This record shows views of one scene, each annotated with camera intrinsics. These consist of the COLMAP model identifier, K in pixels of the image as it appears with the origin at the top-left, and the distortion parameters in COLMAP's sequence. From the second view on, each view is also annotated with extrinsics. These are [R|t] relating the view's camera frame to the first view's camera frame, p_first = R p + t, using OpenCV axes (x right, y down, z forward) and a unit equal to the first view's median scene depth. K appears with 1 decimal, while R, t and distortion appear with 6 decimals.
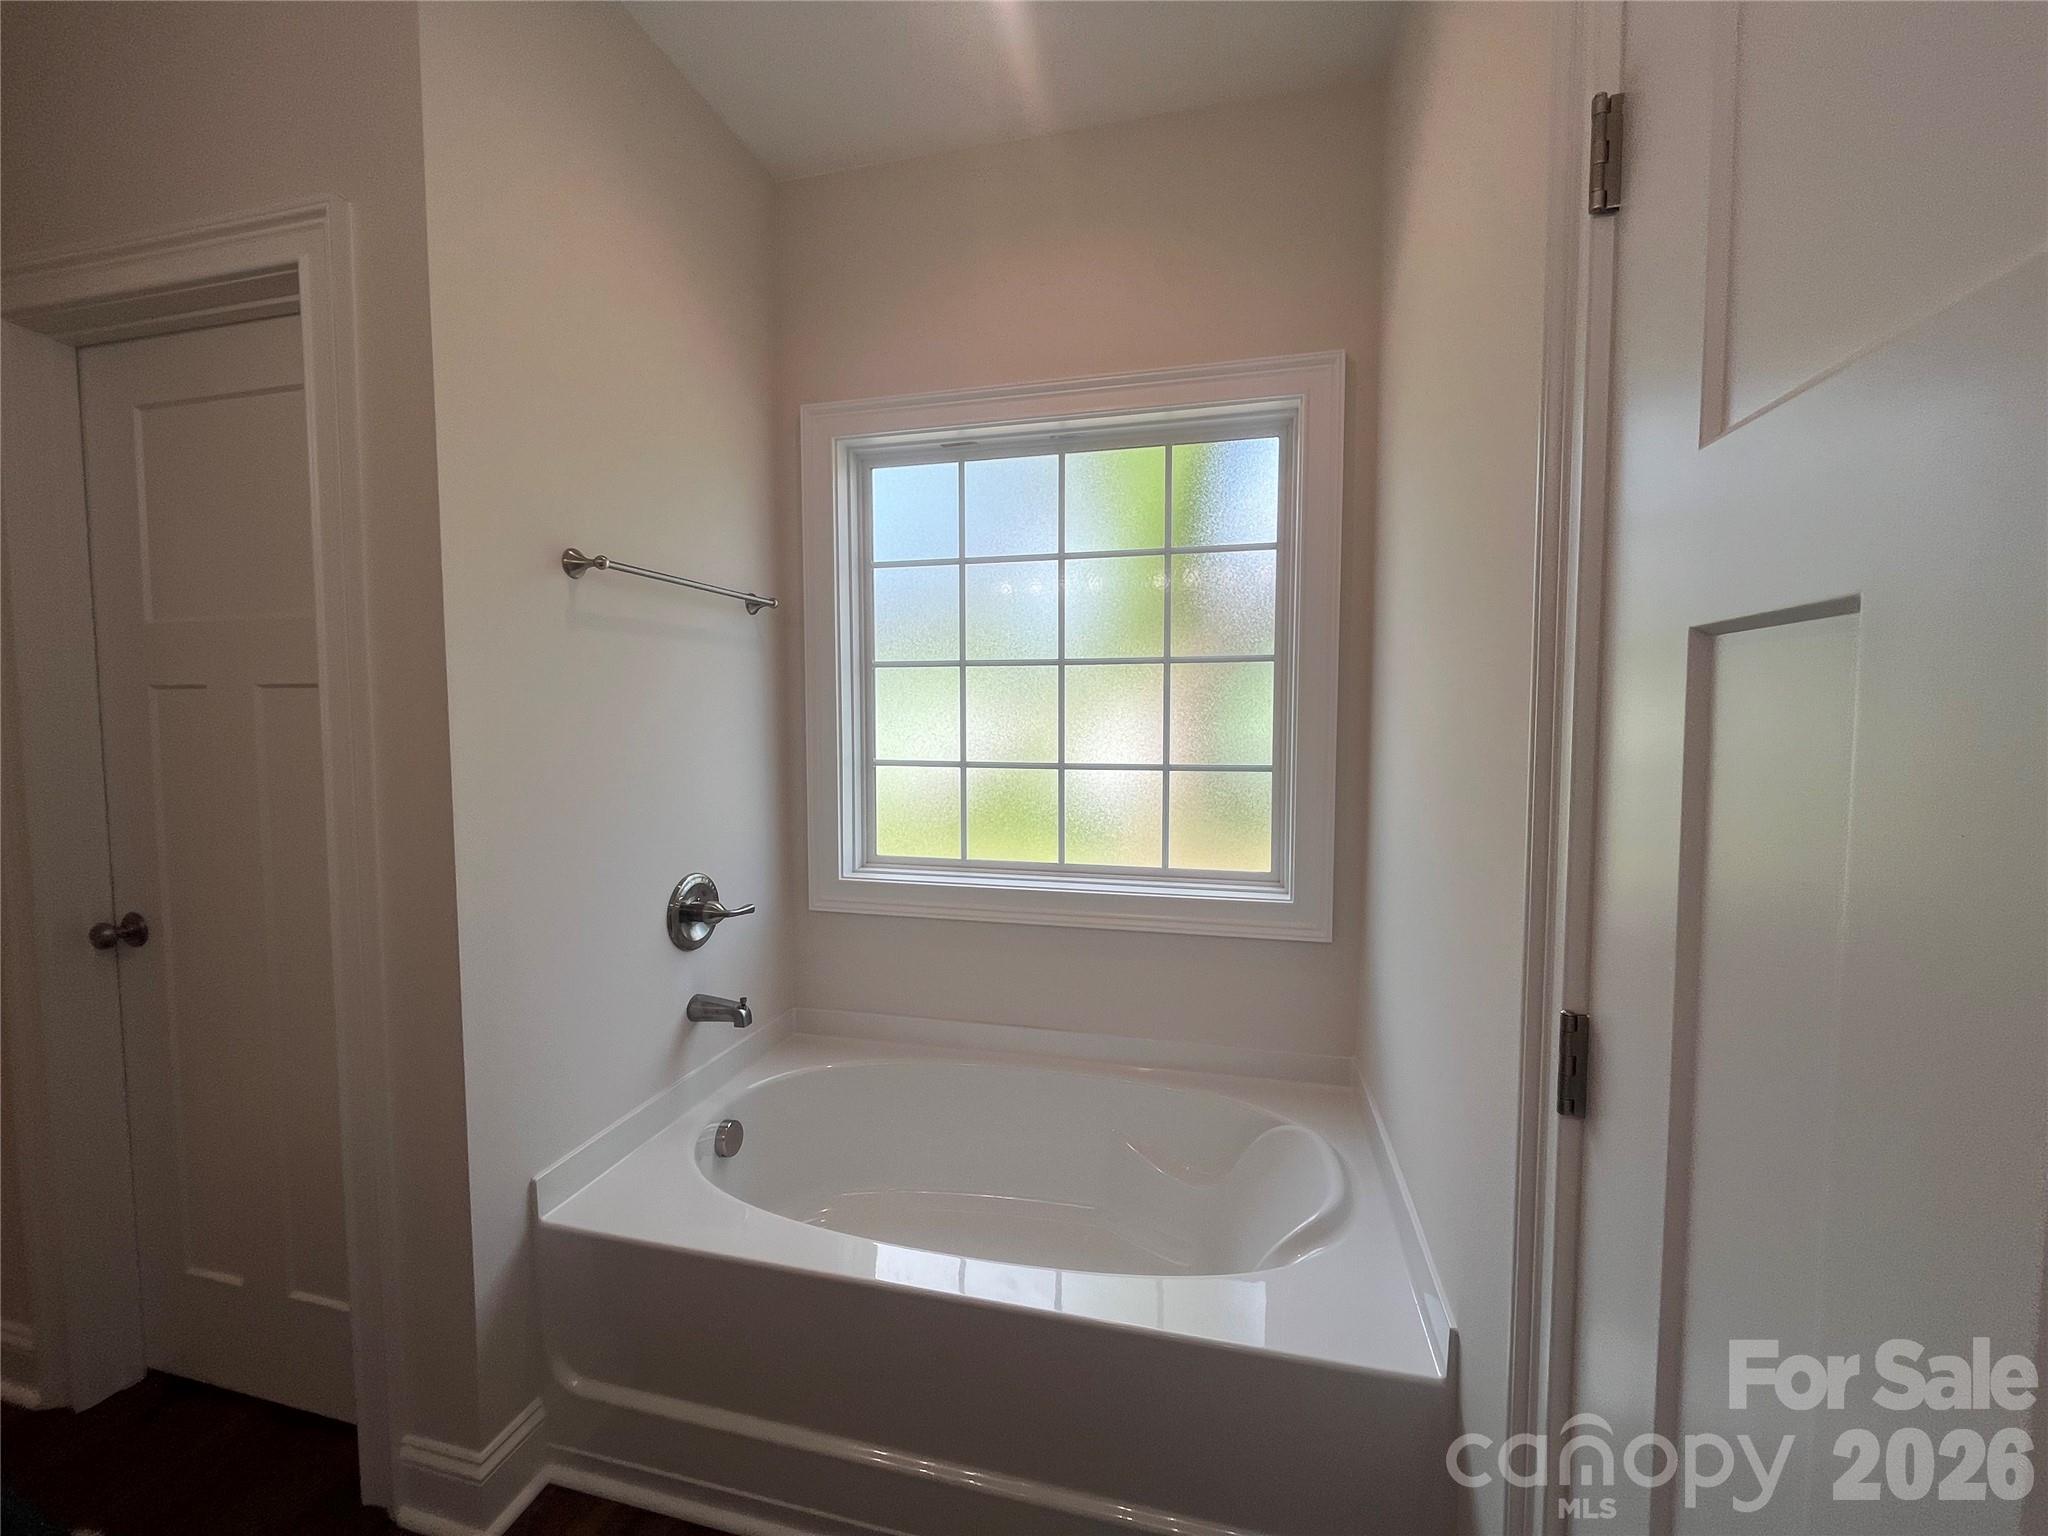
lens RADIAL K [[830.1, 0, 1017.9], [0, 830.1, 770.4], [0, 0, 1]] dist [-0.002333, 0.000369]
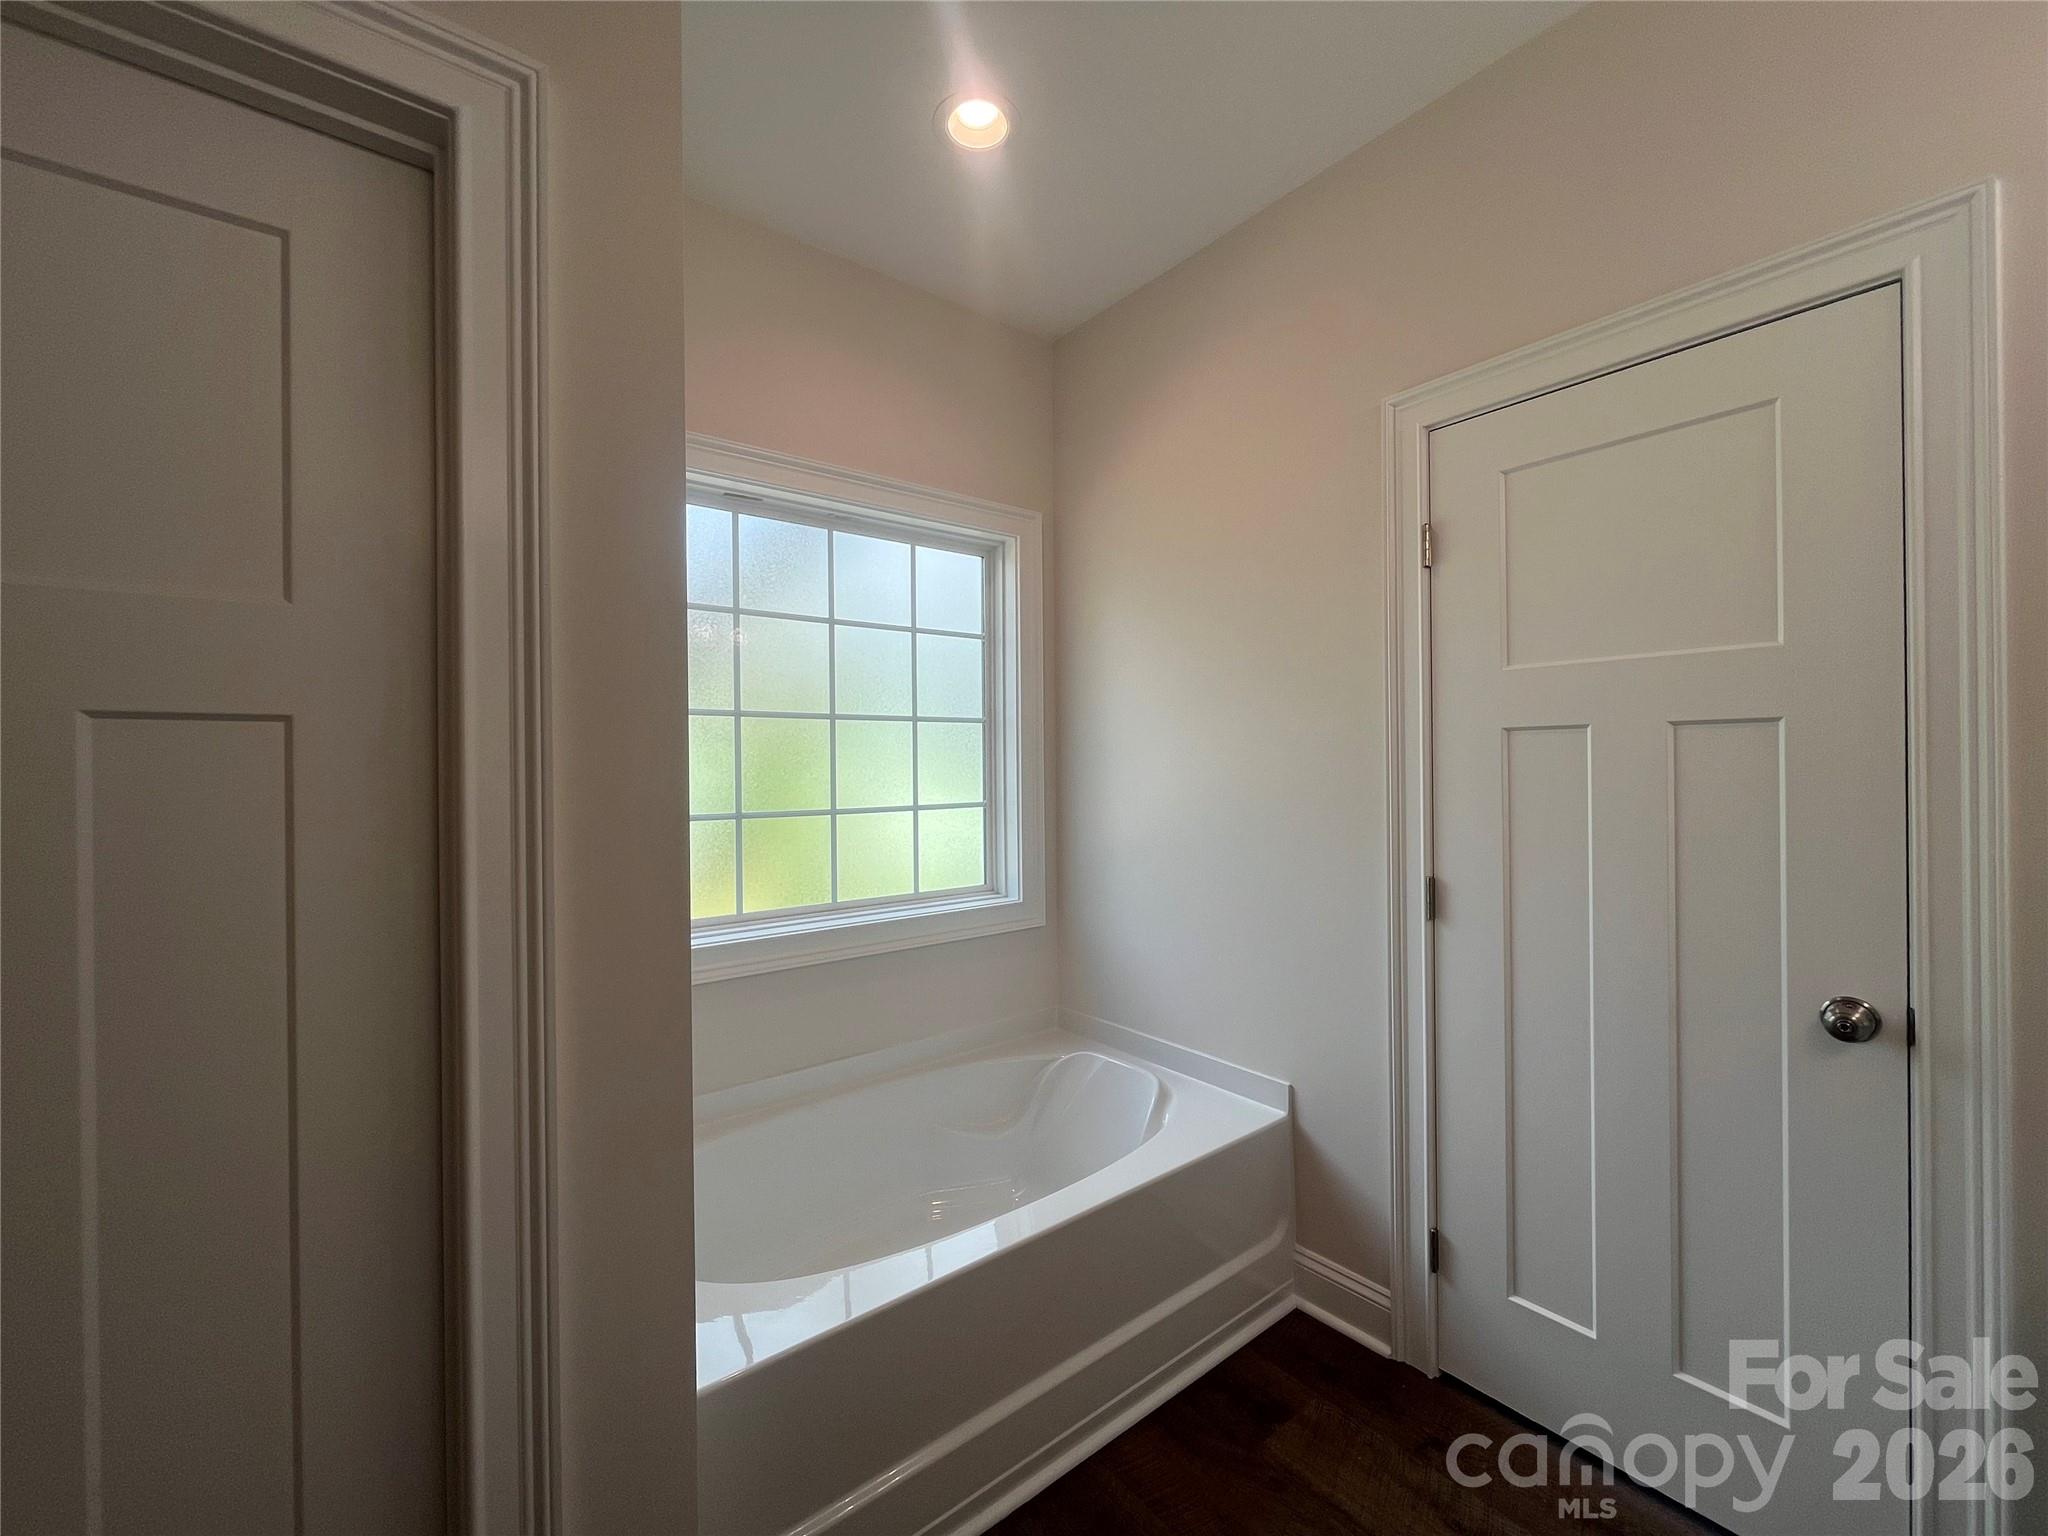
lens RADIAL K [[830.1, 0, 1009.4], [0, 830.1, 763.3], [0, 0, 1]] dist [-0.002333, 0.000369]
pose [[0.615310, -0.004206, 0.788274, -0.774312], [0.060615, 0.997277, -0.041993, -0.009970], [-0.785951, 0.073620, 0.613890, 0.174100]]
